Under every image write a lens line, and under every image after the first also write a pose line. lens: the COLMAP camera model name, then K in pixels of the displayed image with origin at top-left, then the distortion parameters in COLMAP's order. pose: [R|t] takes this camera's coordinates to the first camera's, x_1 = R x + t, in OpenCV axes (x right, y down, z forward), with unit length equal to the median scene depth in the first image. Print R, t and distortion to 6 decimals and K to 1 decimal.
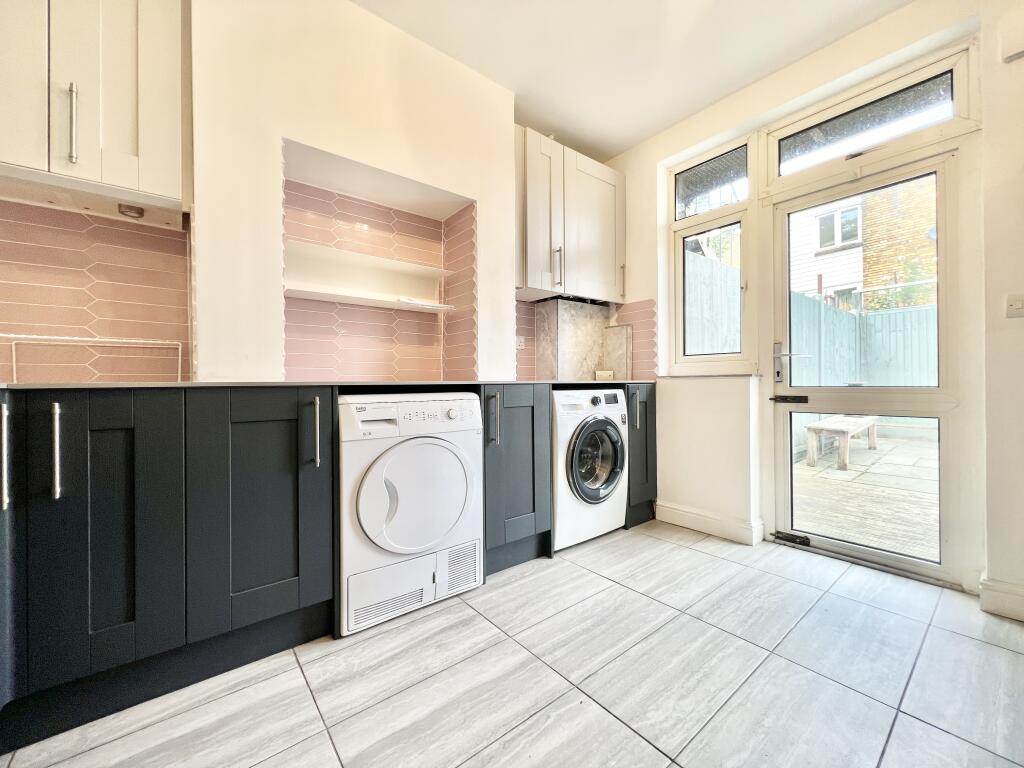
lens RADIAL K [[409.2, 0, 512.8], [0, 409.2, 383.1], [0, 0, 1]] dist [-0.000636, -0.001061]
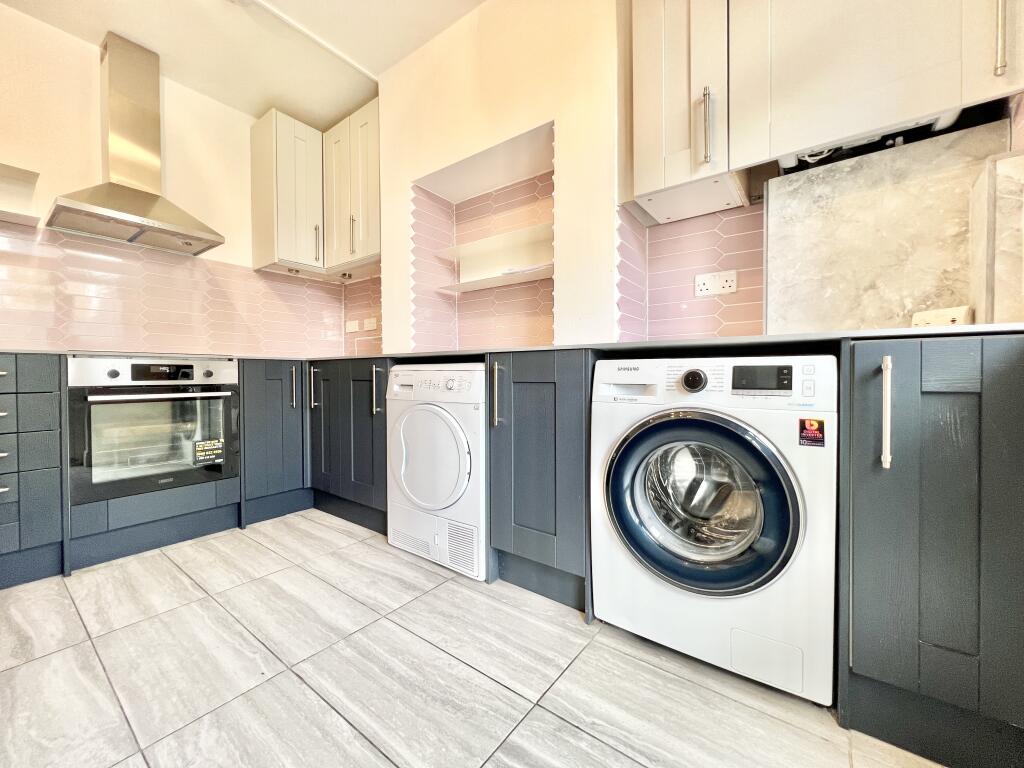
lens RADIAL K [[409.2, 0, 513.6], [0, 409.2, 385.6], [0, 0, 1]] dist [-0.000636, -0.001061]
pose [[0.245072, 0.033325, -0.968932, 0.816871], [-0.000044, 0.999409, 0.034362, 0.044046], [0.969505, -0.008379, 0.244929, 0.894863]]
